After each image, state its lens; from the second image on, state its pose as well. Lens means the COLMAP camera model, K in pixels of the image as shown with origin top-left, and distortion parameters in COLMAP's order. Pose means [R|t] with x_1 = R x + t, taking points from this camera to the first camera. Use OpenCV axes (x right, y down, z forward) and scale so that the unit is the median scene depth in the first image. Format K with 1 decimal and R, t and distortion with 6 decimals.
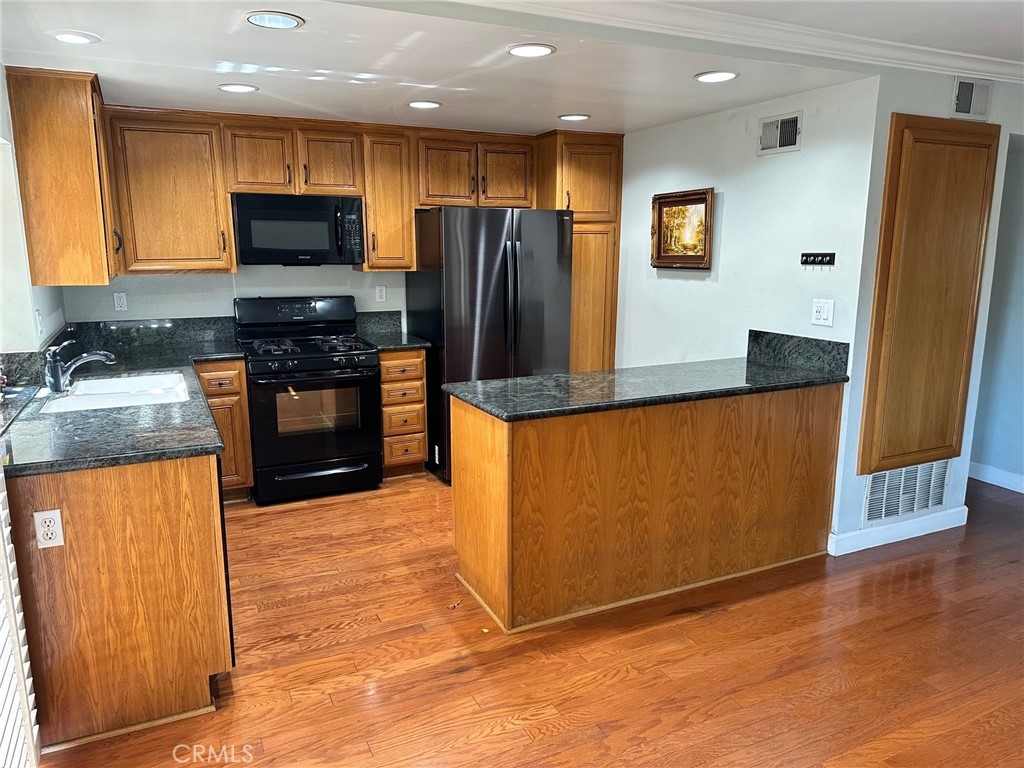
lens RADIAL K [[695.8, 0, 512.0], [0, 695.8, 384.0], [0, 0, 1]] dist [0.003314, -0.000375]
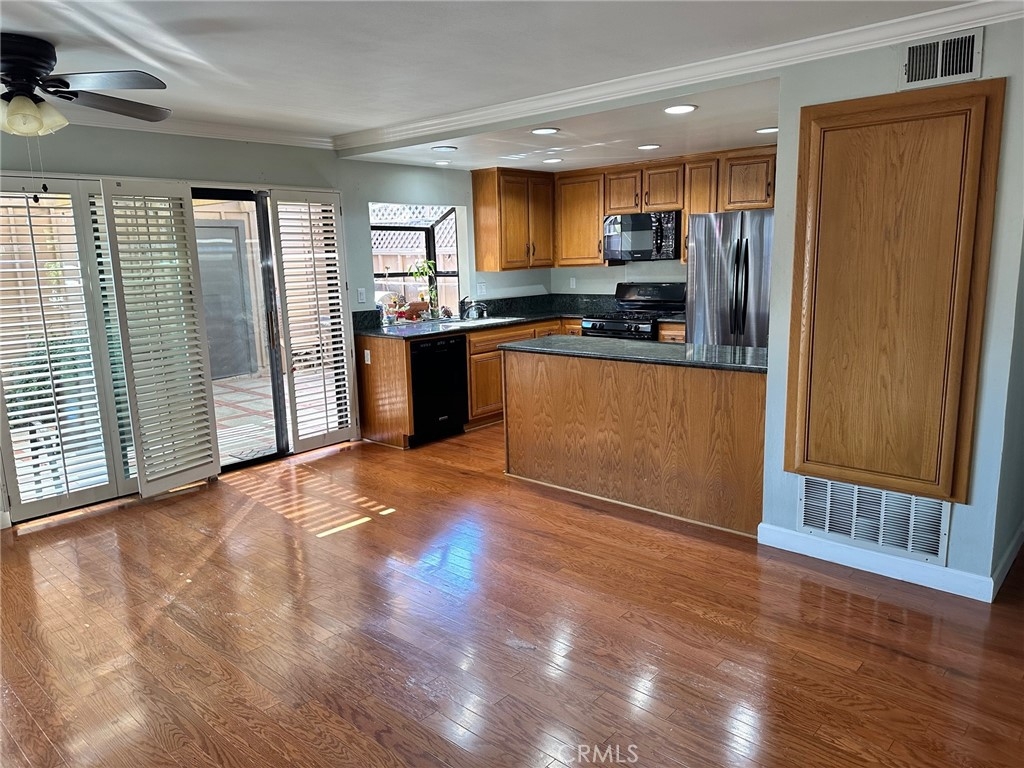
lens RADIAL K [[695.8, 0, 512.0], [0, 695.8, 384.0], [0, 0, 1]] dist [0.003314, -0.000375]
pose [[0.386552, 0.154148, -0.909294, 1.290969], [-0.142852, 0.984042, 0.106092, -0.042867], [0.911137, 0.088884, 0.402403, 0.246653]]
